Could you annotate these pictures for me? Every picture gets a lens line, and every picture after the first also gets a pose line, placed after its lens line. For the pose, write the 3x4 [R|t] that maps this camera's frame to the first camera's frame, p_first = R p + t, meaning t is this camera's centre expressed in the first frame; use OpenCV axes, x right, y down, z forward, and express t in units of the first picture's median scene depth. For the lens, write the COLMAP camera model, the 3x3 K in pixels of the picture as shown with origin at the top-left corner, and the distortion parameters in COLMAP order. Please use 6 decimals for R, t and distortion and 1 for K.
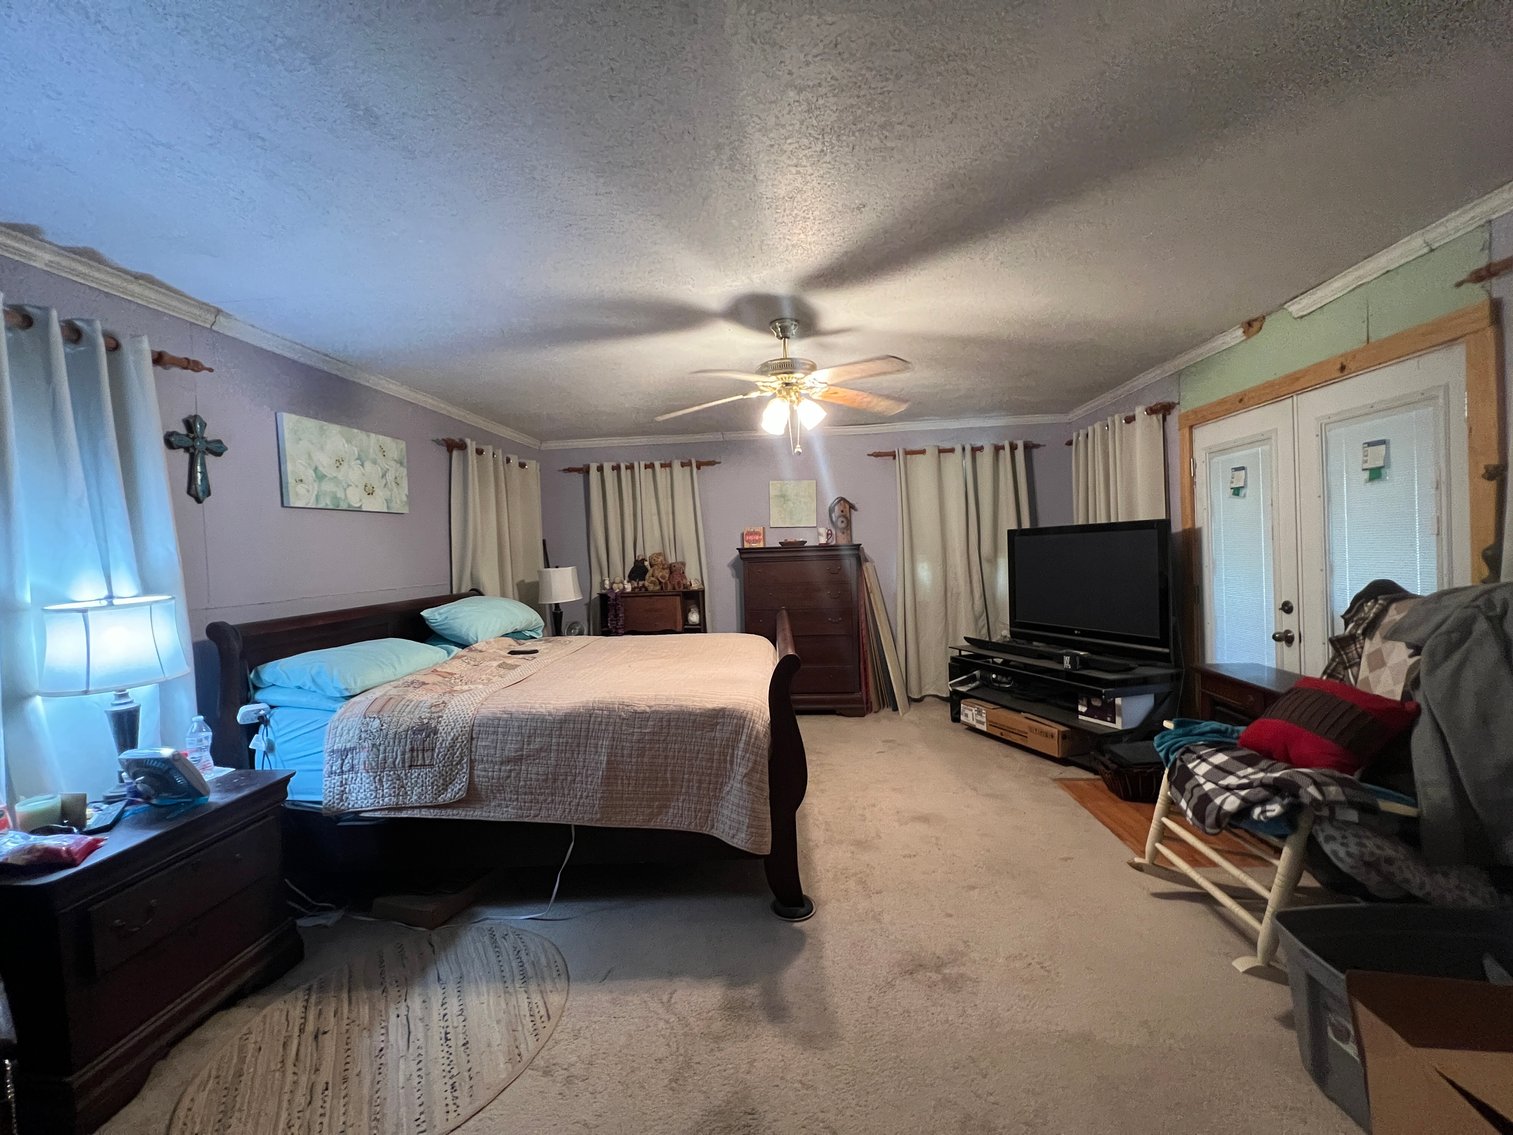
lens RADIAL K [[605.5, 0, 754.2], [0, 605.5, 565.4], [0, 0, 1]] dist [-0.001845, 0.000541]
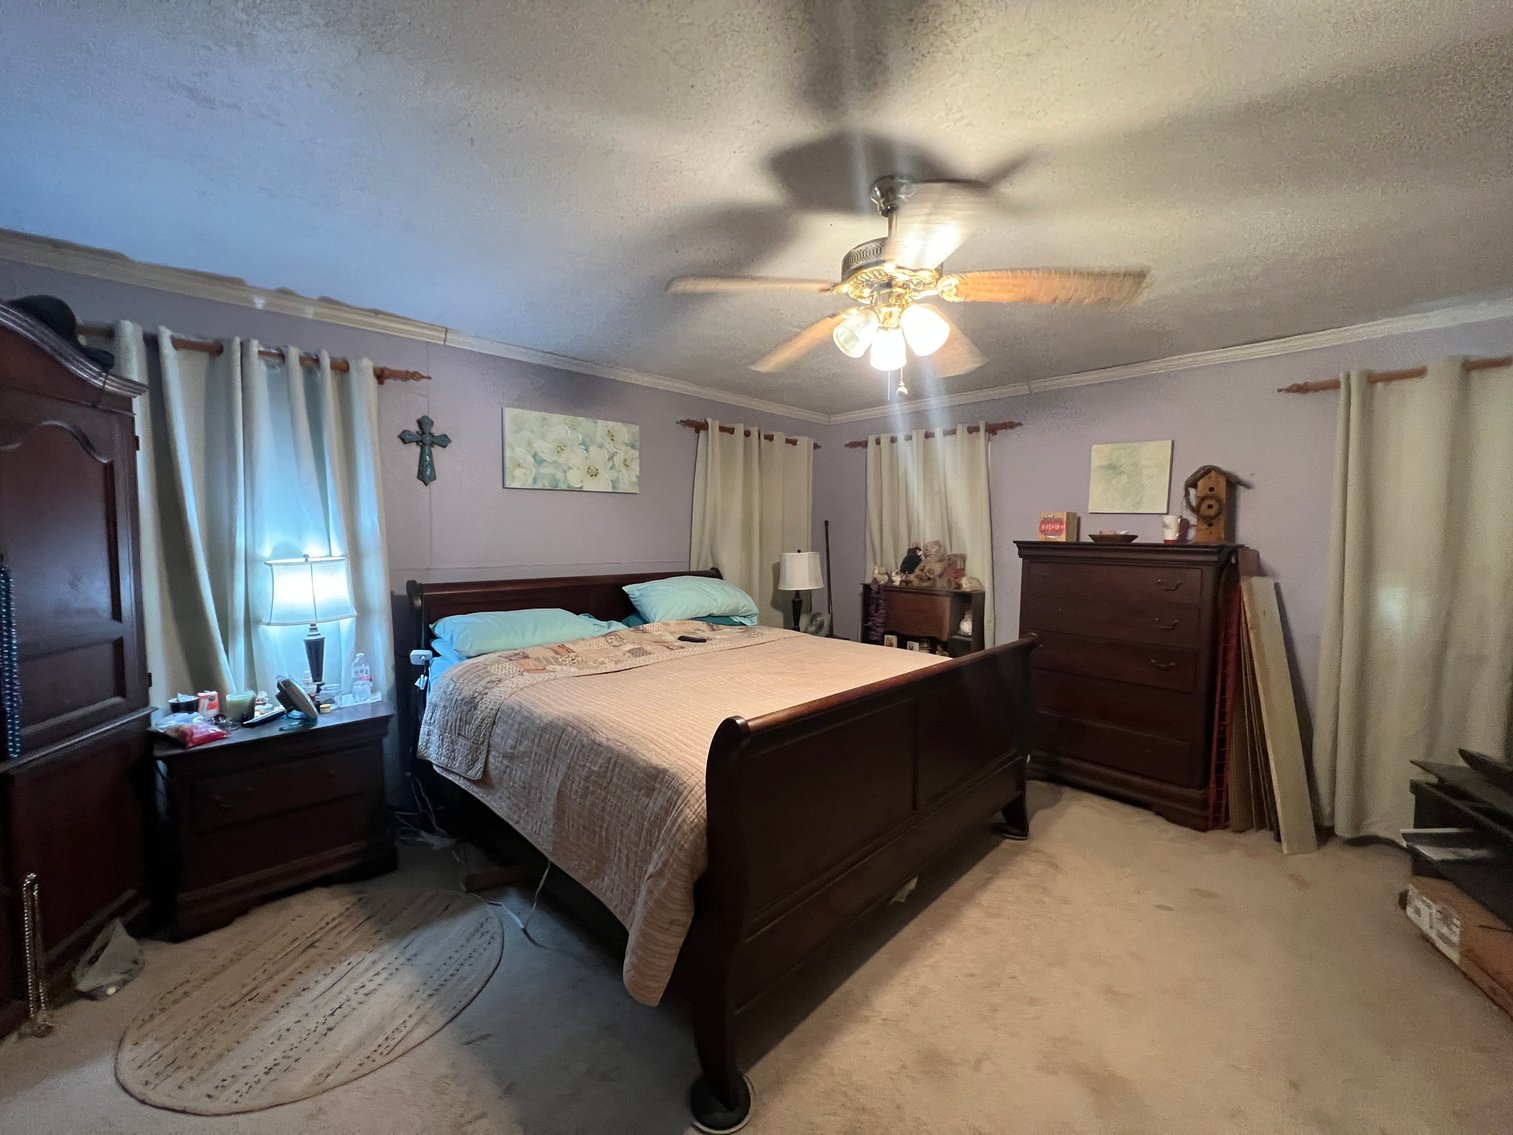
lens RADIAL K [[605.5, 0, 754.2], [0, 605.5, 565.4], [0, 0, 1]] dist [-0.001845, 0.000541]
pose [[0.744828, 0.079567, -0.662496, 0.341622], [-0.056119, 0.996817, 0.056626, -0.035159], [0.664893, -0.004998, 0.746922, 0.385325]]
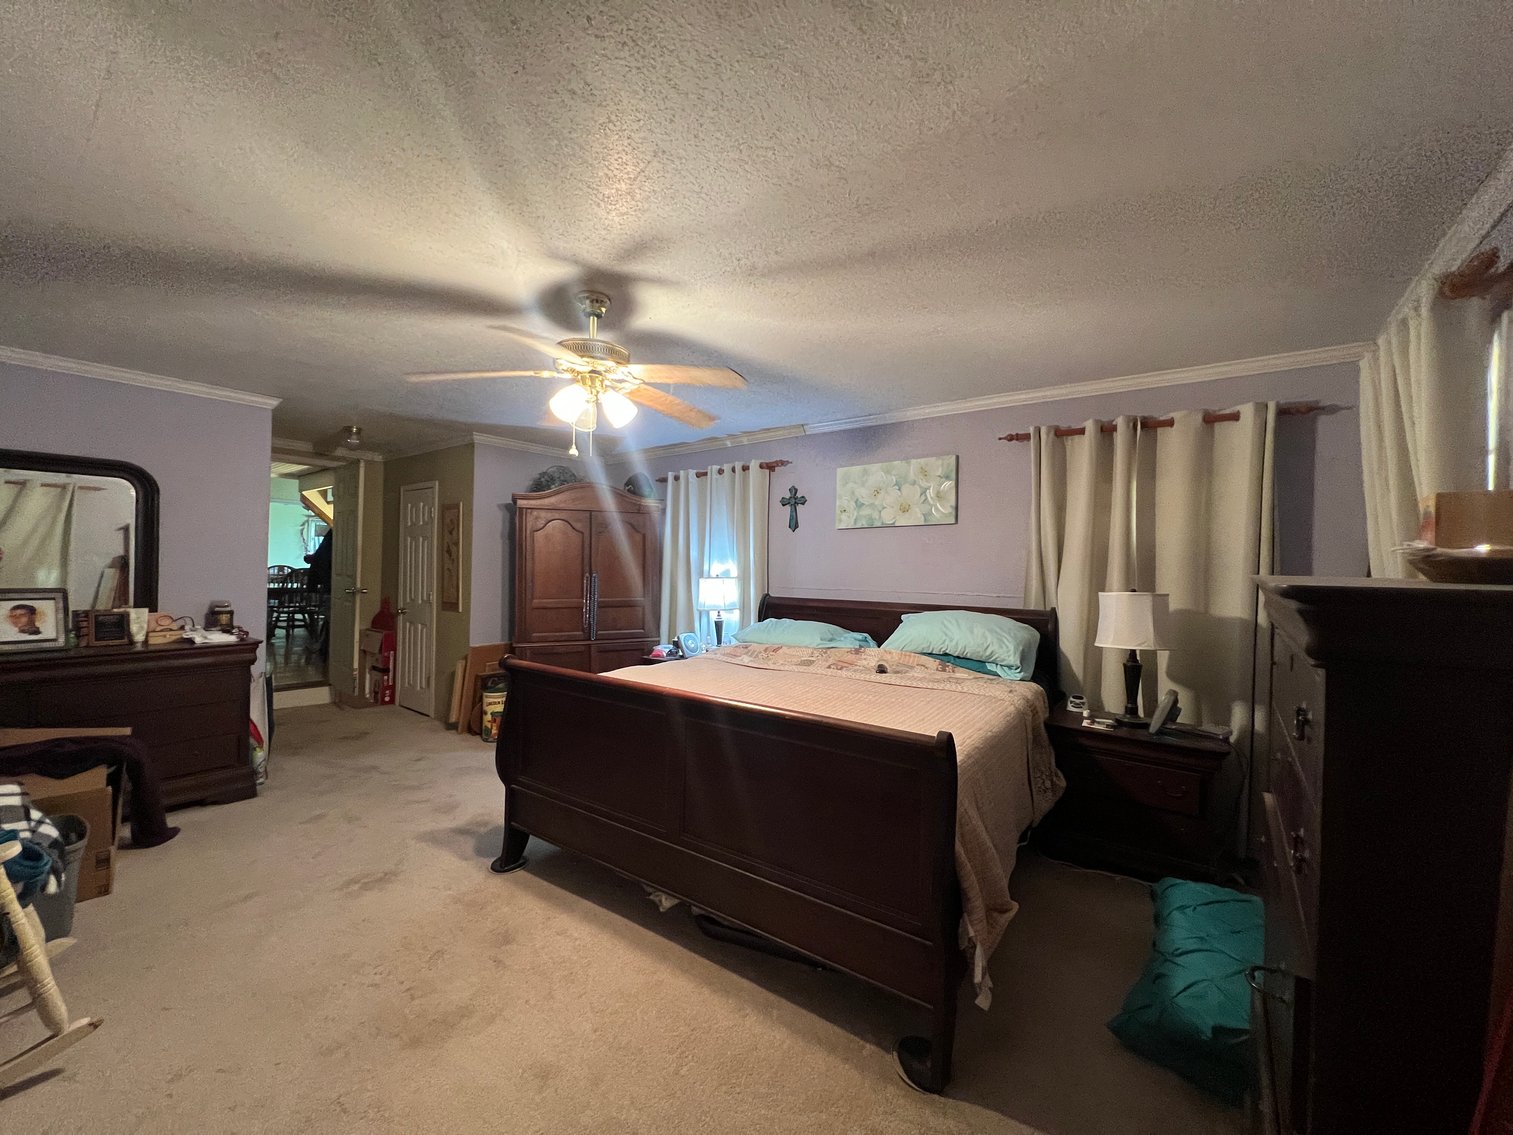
lens RADIAL K [[603.7, 0, 756.8], [0, 603.7, 565.3], [0, 0, 1]] dist [-0.000257, 0.000286]
pose [[-0.533315, 0.035149, -0.845186, 0.569428], [-0.015160, 0.998579, 0.051094, -0.070774], [0.845781, 0.040062, -0.532025, 1.454456]]
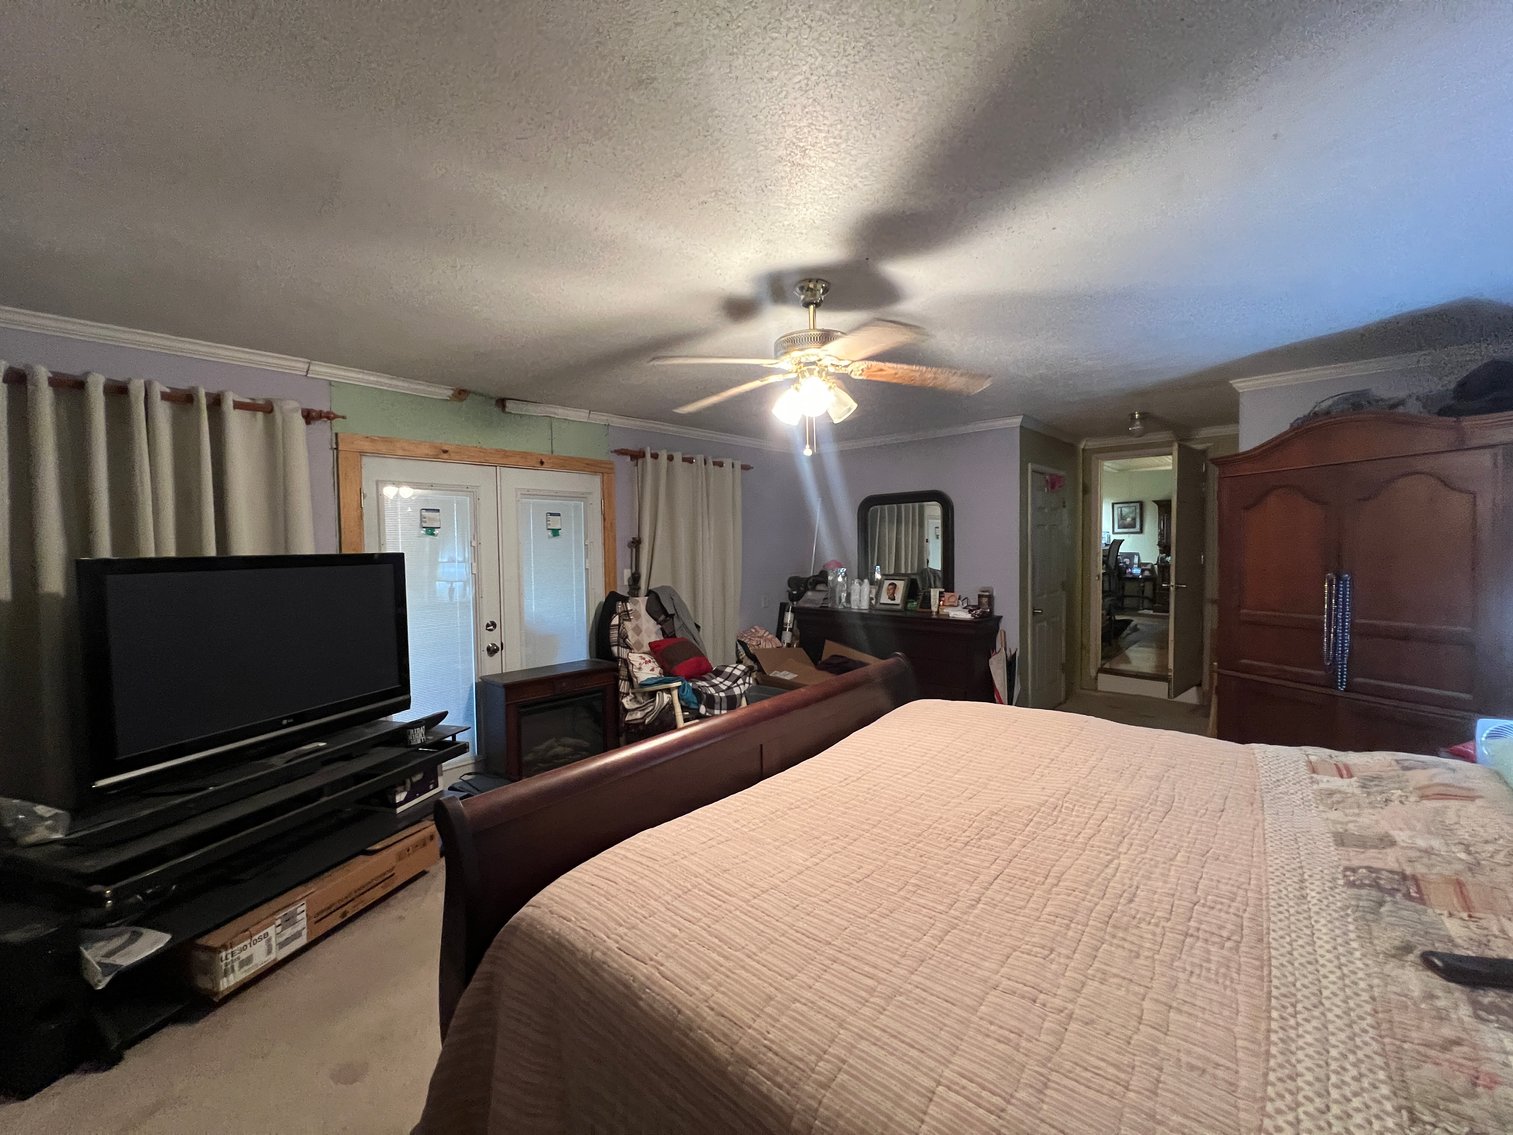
lens RADIAL K [[605.5, 0, 754.2], [0, 605.5, 565.4], [0, 0, 1]] dist [-0.001845, 0.000541]
pose [[-0.788493, 0.034512, 0.614074, -0.321193], [0.060393, 0.997944, 0.021460, -0.047989], [-0.612071, 0.054007, -0.788957, 1.493620]]
